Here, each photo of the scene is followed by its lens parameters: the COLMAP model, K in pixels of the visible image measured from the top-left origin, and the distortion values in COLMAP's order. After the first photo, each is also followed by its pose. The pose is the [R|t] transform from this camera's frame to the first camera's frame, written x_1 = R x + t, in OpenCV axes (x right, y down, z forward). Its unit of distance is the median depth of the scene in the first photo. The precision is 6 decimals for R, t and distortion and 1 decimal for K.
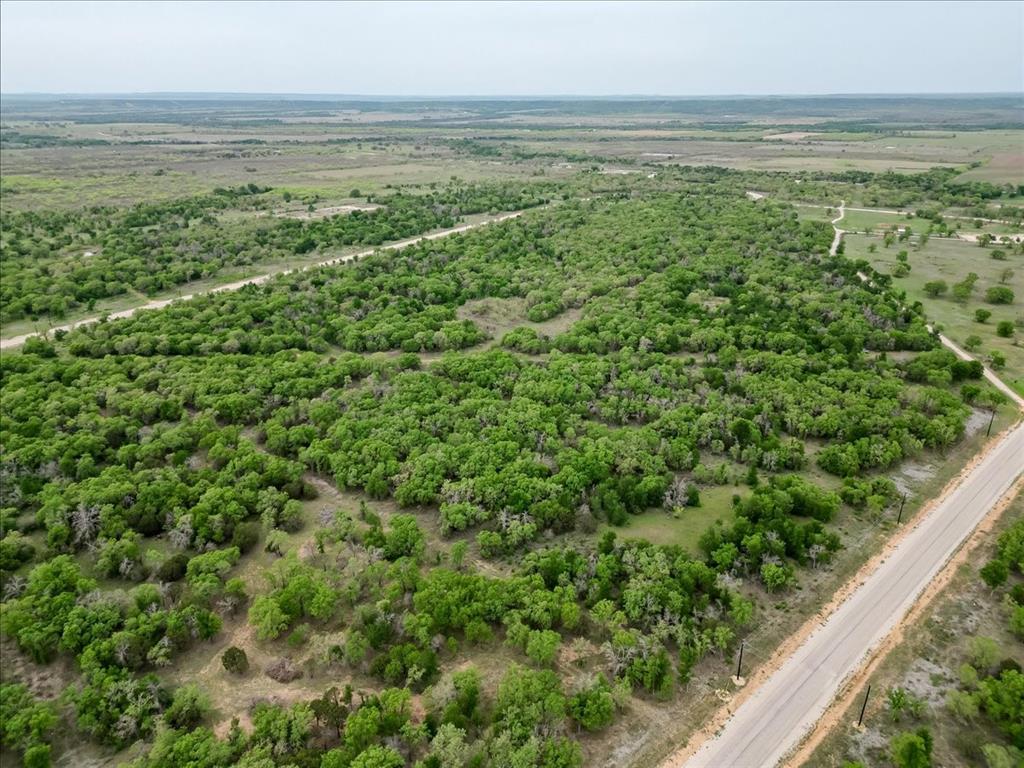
lens RADIAL K [[710.5, 0, 508.1], [0, 710.5, 385.4], [0, 0, 1]] dist [0.072942, -0.070429]
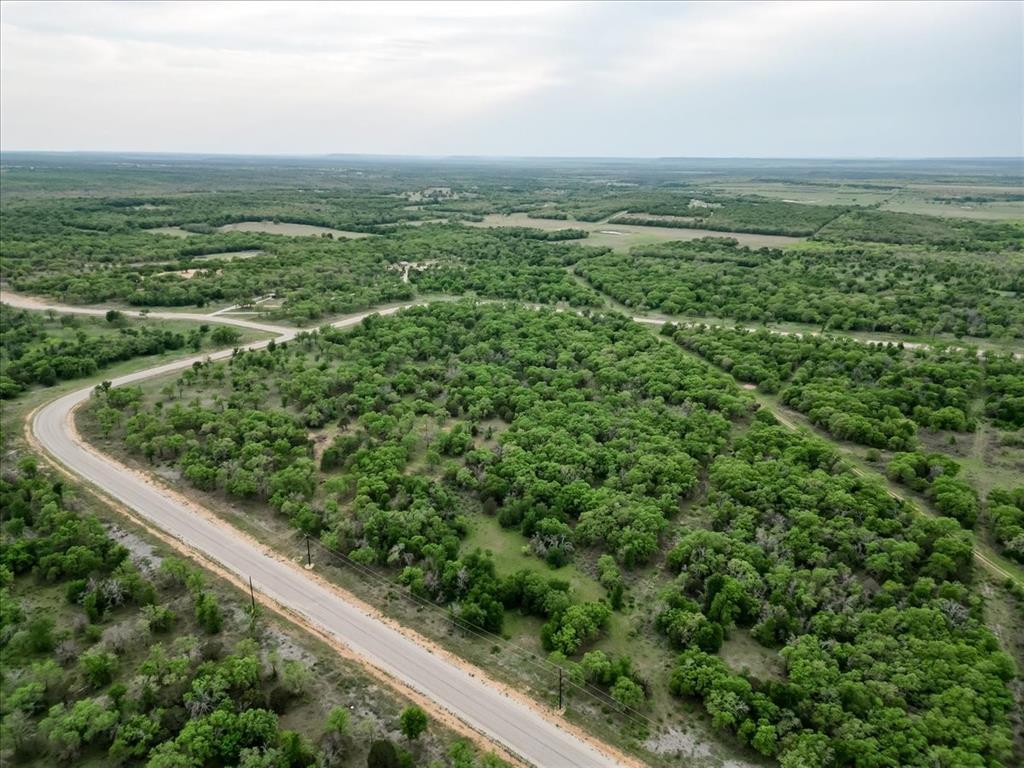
lens RADIAL K [[710.5, 0, 508.1], [0, 710.5, 385.4], [0, 0, 1]] dist [0.072942, -0.070429]
pose [[0.141251, 0.306782, -0.941240, 1.357126], [-0.378780, 0.895174, 0.234925, -0.319867], [0.914644, 0.323339, 0.242647, 0.785053]]
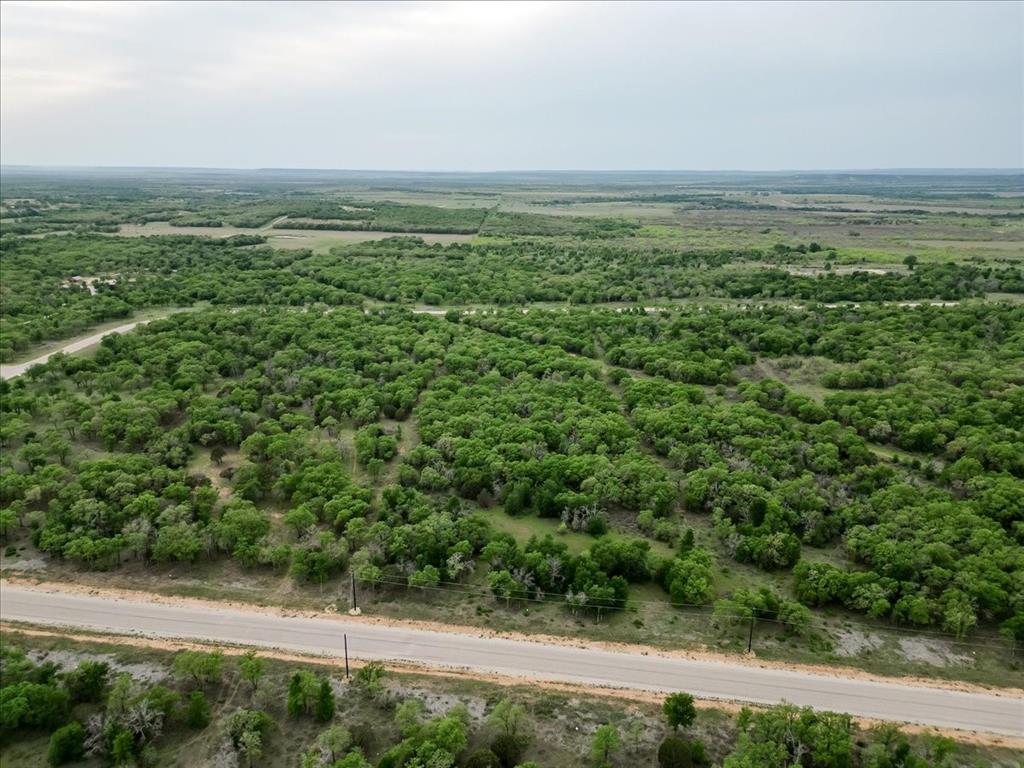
lens RADIAL K [[710.5, 0, 508.1], [0, 710.5, 385.4], [0, 0, 1]] dist [0.072942, -0.070429]
pose [[0.617780, 0.232837, -0.751089, 1.050055], [-0.302077, 0.952139, 0.046701, -0.035390], [0.726015, 0.198036, 0.658547, 0.329855]]
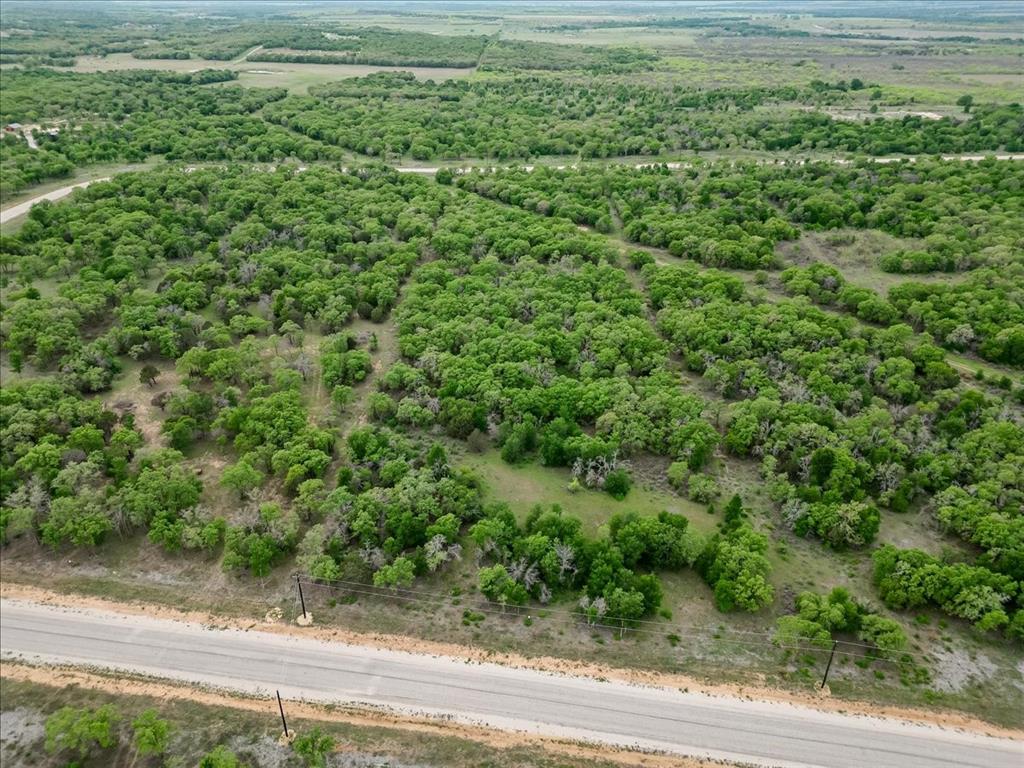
lens RADIAL K [[710.5, 0, 508.1], [0, 710.5, 385.4], [0, 0, 1]] dist [0.072942, -0.070429]
pose [[0.614733, 0.385022, -0.688376, 0.819312], [-0.301680, 0.921173, 0.245824, -0.107020], [0.728761, 0.056553, 0.682428, 0.506170]]
